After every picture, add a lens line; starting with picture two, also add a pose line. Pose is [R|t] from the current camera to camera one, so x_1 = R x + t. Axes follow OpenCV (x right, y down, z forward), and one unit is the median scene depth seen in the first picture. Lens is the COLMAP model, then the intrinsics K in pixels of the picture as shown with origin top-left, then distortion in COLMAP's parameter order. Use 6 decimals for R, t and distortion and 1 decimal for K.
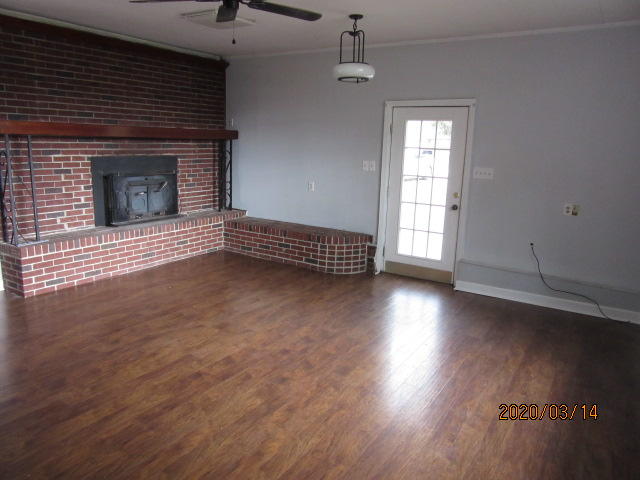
lens RADIAL K [[477.1, 0, 320.0], [0, 477.1, 240.0], [0, 0, 1]] dist [-0.032752, 0.005040]
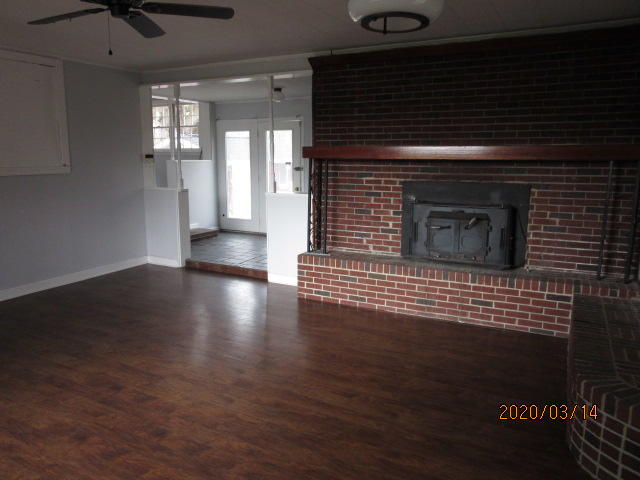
lens RADIAL K [[477.1, 0, 320.0], [0, 477.1, 240.0], [0, 0, 1]] dist [-0.032752, 0.005040]
pose [[0.076225, 0.139477, -0.987287, 0.465093], [-0.201070, 0.971976, 0.121790, -0.150128], [0.976607, 0.189230, 0.102134, 0.798004]]
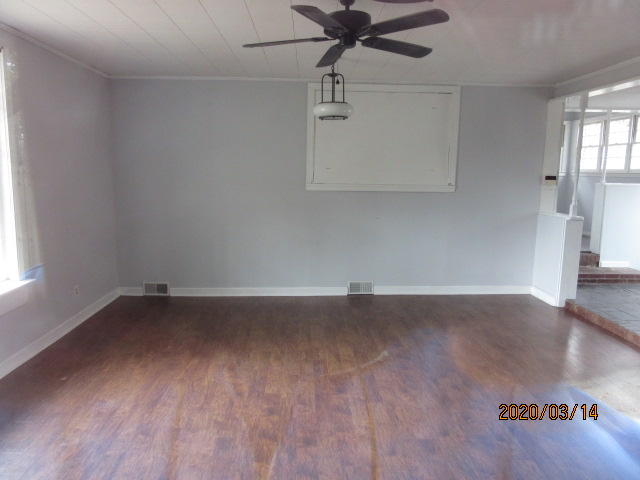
lens RADIAL K [[475.2, 0, 314.3], [0, 475.2, 240.2], [0, 0, 1]] dist [-0.019662, 0.014077]
pose [[-0.830267, 0.034715, -0.556284, 0.247783], [-0.152524, 0.945810, 0.286670, -0.221871], [0.536091, 0.322859, -0.779980, 1.081805]]
